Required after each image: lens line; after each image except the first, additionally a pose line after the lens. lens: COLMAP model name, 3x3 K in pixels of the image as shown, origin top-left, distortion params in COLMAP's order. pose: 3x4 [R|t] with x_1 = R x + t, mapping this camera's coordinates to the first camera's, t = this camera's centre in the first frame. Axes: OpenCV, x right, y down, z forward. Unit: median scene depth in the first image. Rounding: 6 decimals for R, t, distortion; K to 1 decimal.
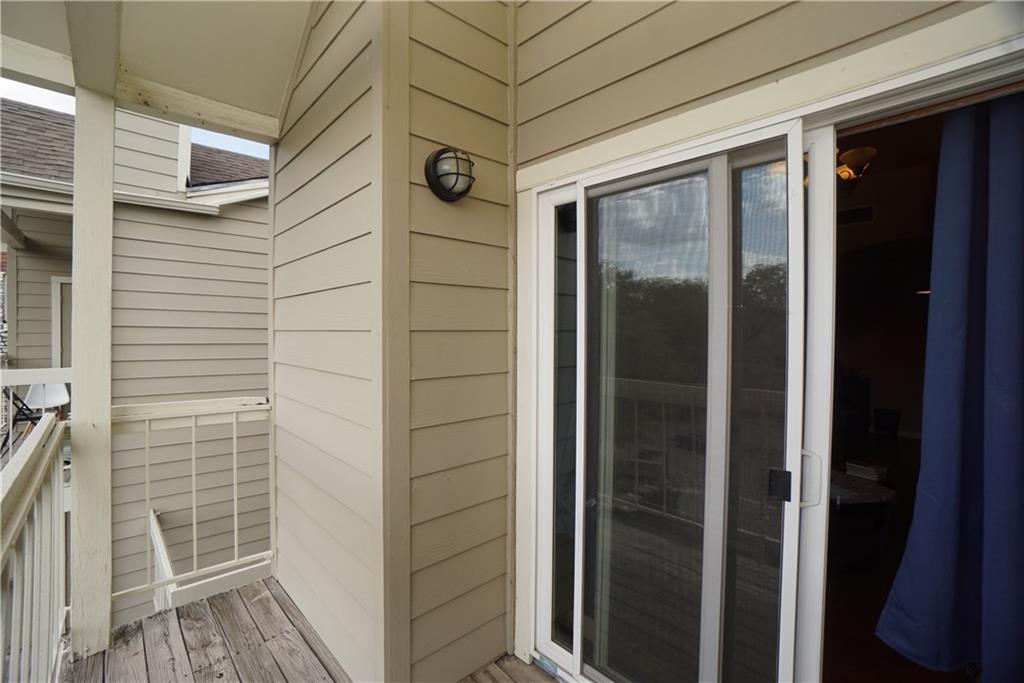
lens RADIAL K [[464.2, 0, 504.2], [0, 464.2, 338.9], [0, 0, 1]] dist [-0.003152, 0.000018]
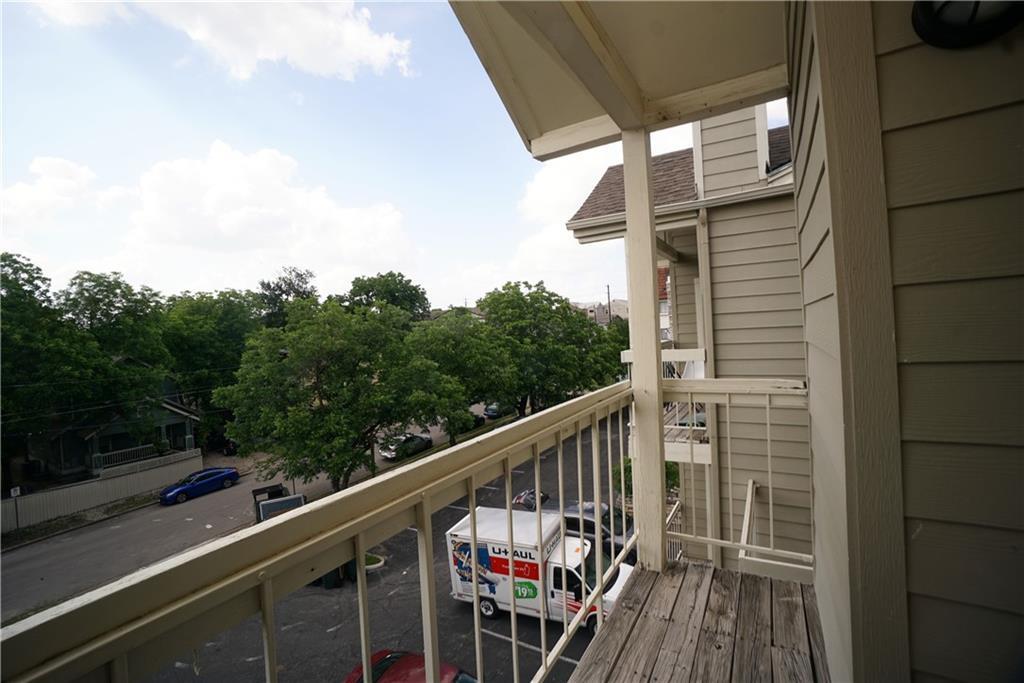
lens RADIAL K [[464.2, 0, 504.2], [0, 464.2, 338.9], [0, 0, 1]] dist [-0.003152, 0.000018]
pose [[0.297268, -0.013723, -0.954696, 0.174389], [0.039594, 0.999214, -0.002035, 0.024699], [0.953973, -0.037195, 0.297577, 0.206347]]
